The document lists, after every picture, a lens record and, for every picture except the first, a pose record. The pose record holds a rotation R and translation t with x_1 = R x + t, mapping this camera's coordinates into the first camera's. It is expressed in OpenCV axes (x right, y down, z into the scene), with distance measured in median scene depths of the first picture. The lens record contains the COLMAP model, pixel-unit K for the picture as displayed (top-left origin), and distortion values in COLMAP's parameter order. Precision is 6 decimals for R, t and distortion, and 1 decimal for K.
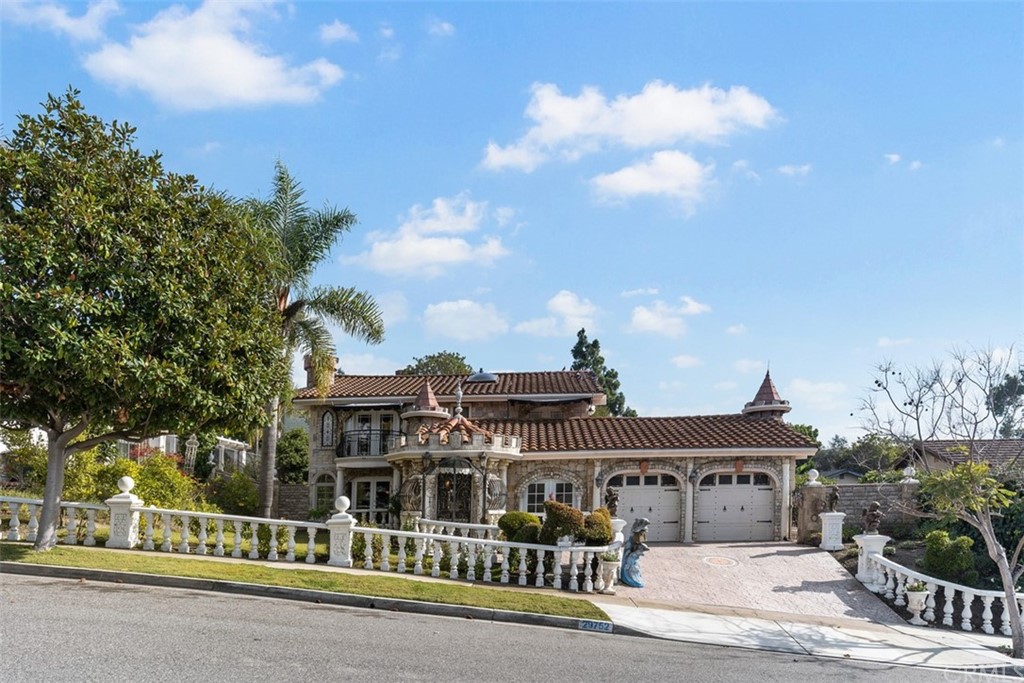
lens RADIAL K [[544.0, 0, 448.4], [0, 544.0, 345.1], [0, 0, 1]] dist [0.002658, -0.000547]
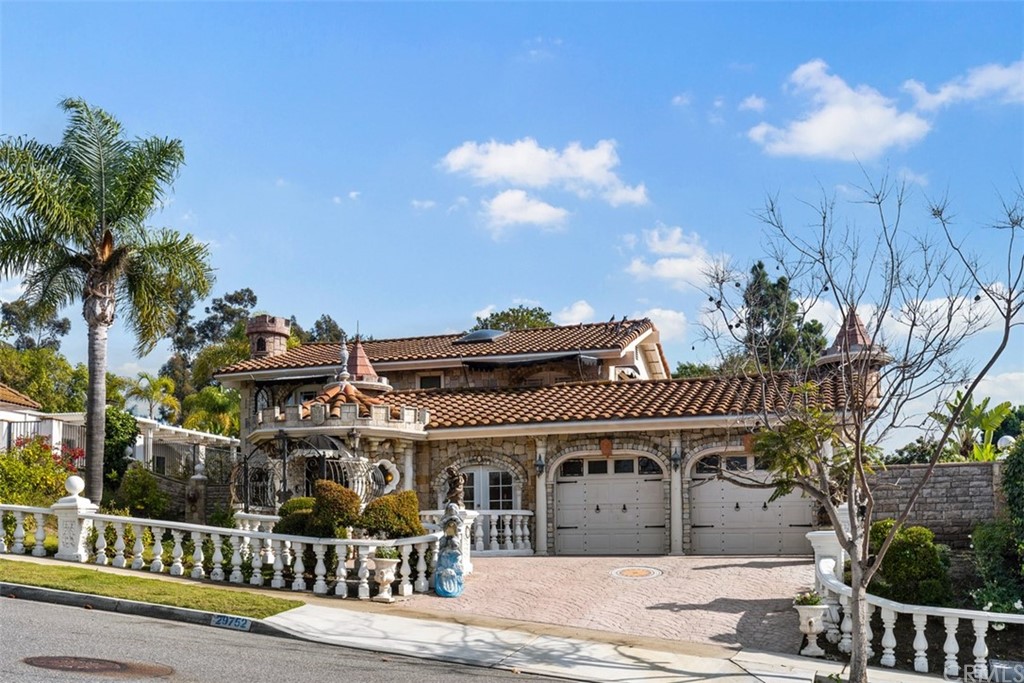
lens RADIAL K [[781.8, 0, 512.0], [0, 781.8, 341.5], [0, 0, 1]] dist [-0.003077, 0.000132]
pose [[0.975621, -0.047895, -0.214171, 0.513676], [0.057065, 0.997691, 0.036840, 0.049539], [0.211912, -0.048163, 0.976101, -0.001148]]
